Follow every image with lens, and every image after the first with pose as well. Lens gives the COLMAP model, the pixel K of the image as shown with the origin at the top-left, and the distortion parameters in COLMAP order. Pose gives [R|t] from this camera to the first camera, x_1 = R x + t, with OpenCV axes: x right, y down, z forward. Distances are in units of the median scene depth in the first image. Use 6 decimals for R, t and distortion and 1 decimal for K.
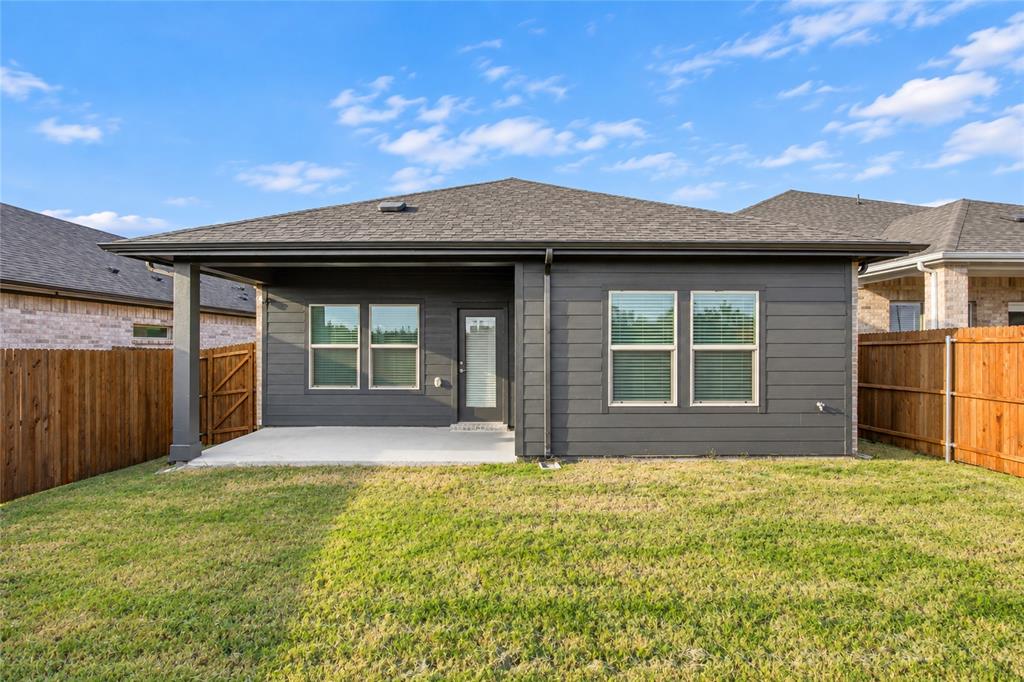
lens RADIAL K [[490.9, 0, 510.4], [0, 490.9, 344.9], [0, 0, 1]] dist [-0.004053, 0.000982]
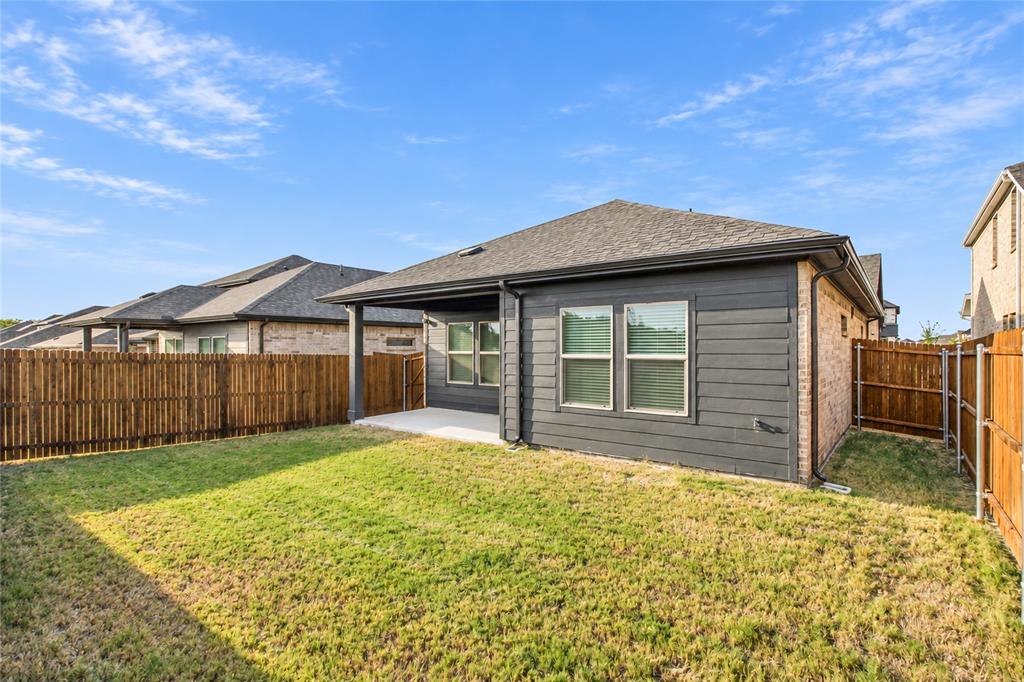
lens RADIAL K [[490.9, 0, 512.7], [0, 490.9, 344.4], [0, 0, 1]] dist [-0.004053, 0.000982]
pose [[0.788563, -0.005043, -0.614934, 0.823648], [-0.000716, 0.999958, -0.009119, -0.012282], [0.614954, 0.007631, 0.788526, -0.003404]]
